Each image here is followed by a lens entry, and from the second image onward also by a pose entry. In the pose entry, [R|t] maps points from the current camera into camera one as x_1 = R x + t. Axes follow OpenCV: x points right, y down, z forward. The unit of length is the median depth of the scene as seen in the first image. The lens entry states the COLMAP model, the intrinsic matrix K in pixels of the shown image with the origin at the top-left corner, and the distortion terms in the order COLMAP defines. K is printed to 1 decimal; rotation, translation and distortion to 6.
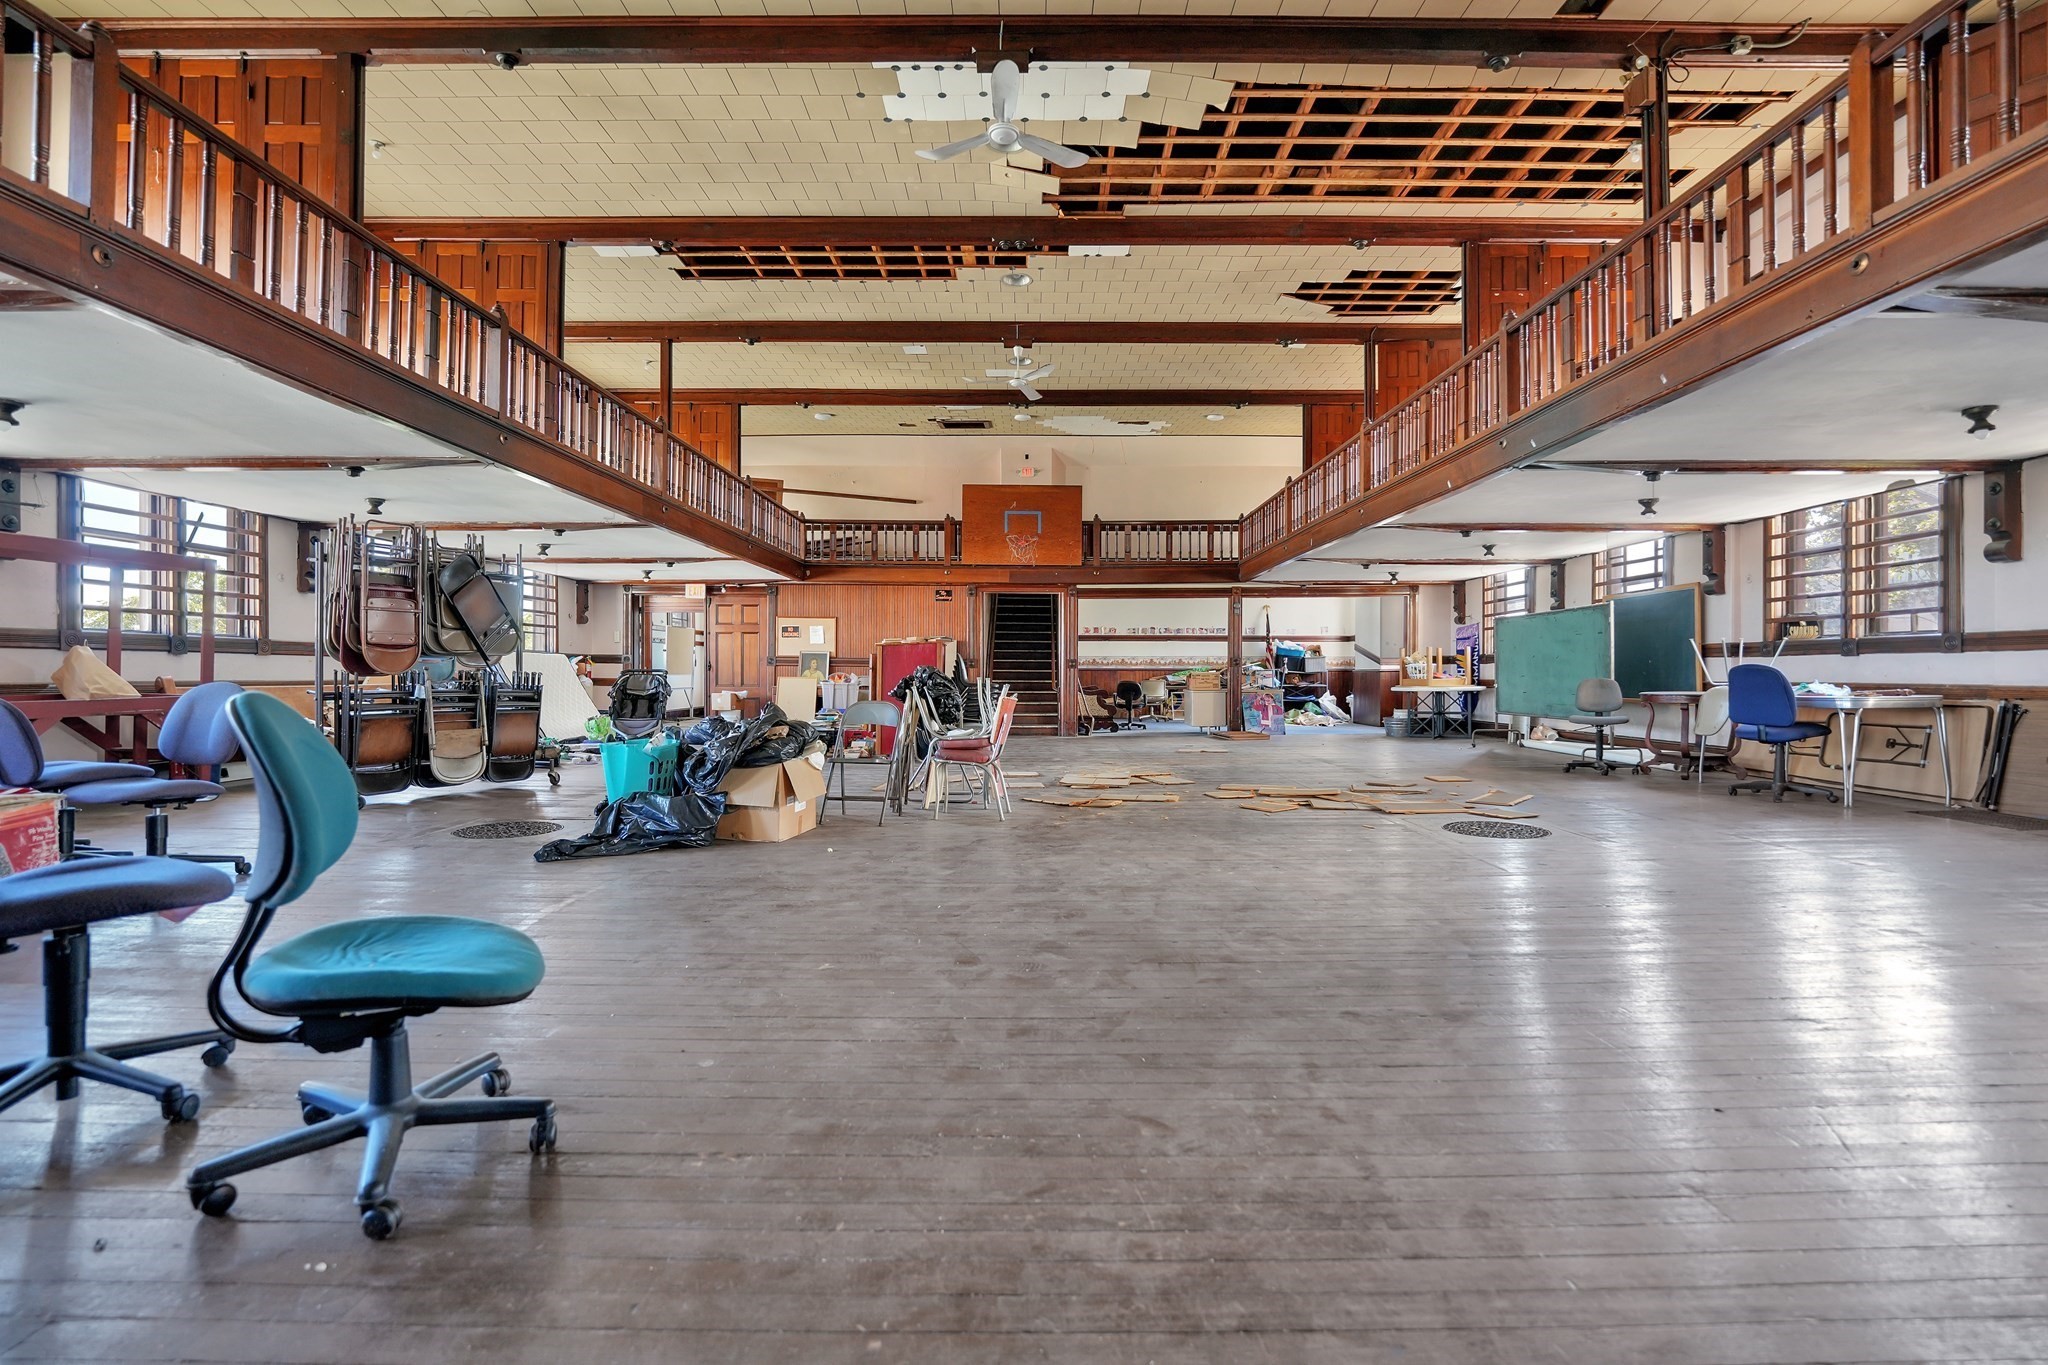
lens RADIAL K [[882.8, 0, 992.6], [0, 882.8, 671.5], [0, 0, 1]] dist [-0.001855, -0.000317]
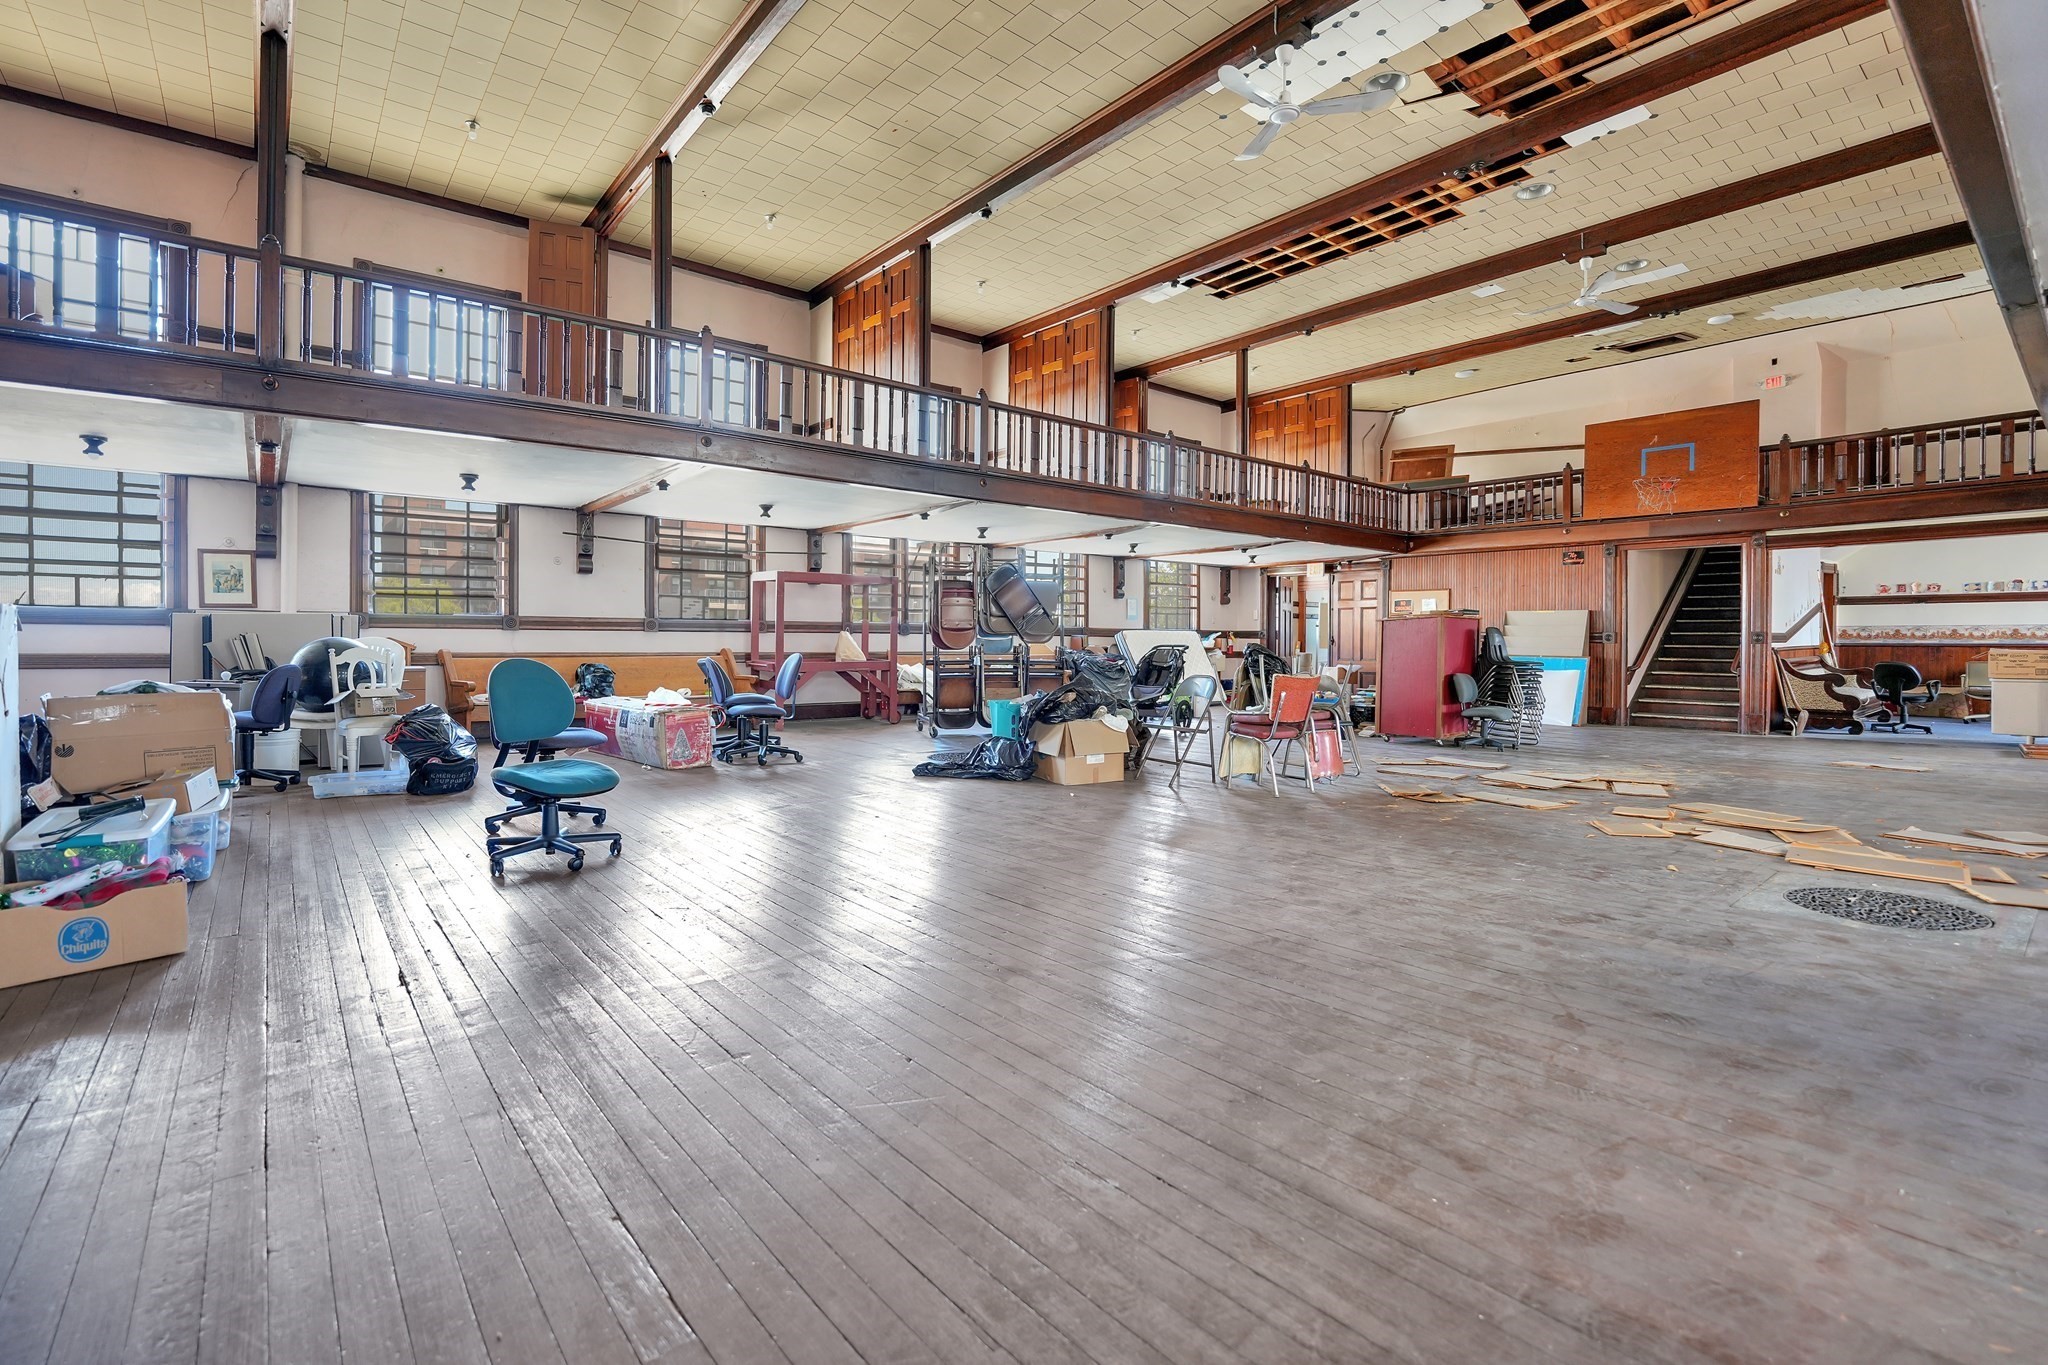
lens RADIAL K [[911.6, 0, 1090.7], [0, 911.6, 642.0], [0, 0, 1]] dist [-0.000503, -0.000467]
pose [[0.677811, 0.001214, -0.735235, 0.400166], [-0.002461, 0.999997, -0.000618, -0.004660], [0.735232, 0.002228, 0.677812, 0.086687]]
